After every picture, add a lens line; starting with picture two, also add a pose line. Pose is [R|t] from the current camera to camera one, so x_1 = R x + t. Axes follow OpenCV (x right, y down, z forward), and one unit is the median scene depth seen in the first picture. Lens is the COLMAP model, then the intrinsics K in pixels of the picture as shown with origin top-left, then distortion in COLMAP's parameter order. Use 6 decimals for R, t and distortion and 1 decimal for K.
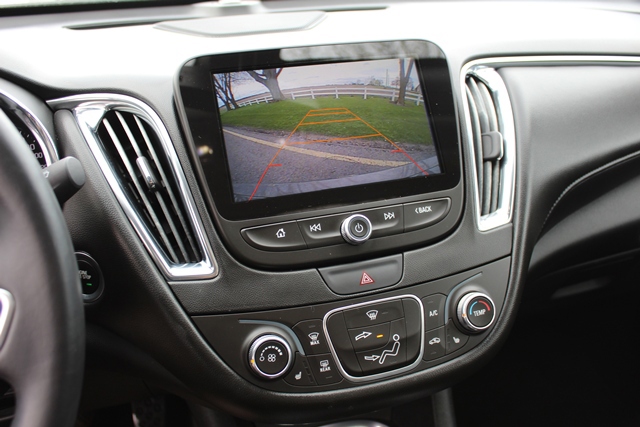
lens RADIAL K [[638.4, 0, 320.0], [0, 638.4, 213.5], [0, 0, 1]] dist [-0.066887, -0.001902]
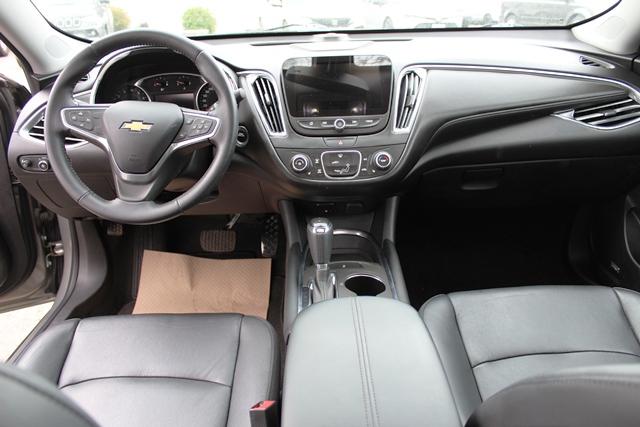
lens RADIAL K [[661.5, 0, 320.0], [0, 661.5, 213.5], [0, 0, 1]] dist [-0.005073, -0.000807]
pose [[0.954957, 0.100318, -0.279273, 0.783534], [-0.111527, 0.993459, -0.024497, 0.466921], [0.274989, 0.054540, 0.959899, -1.639820]]
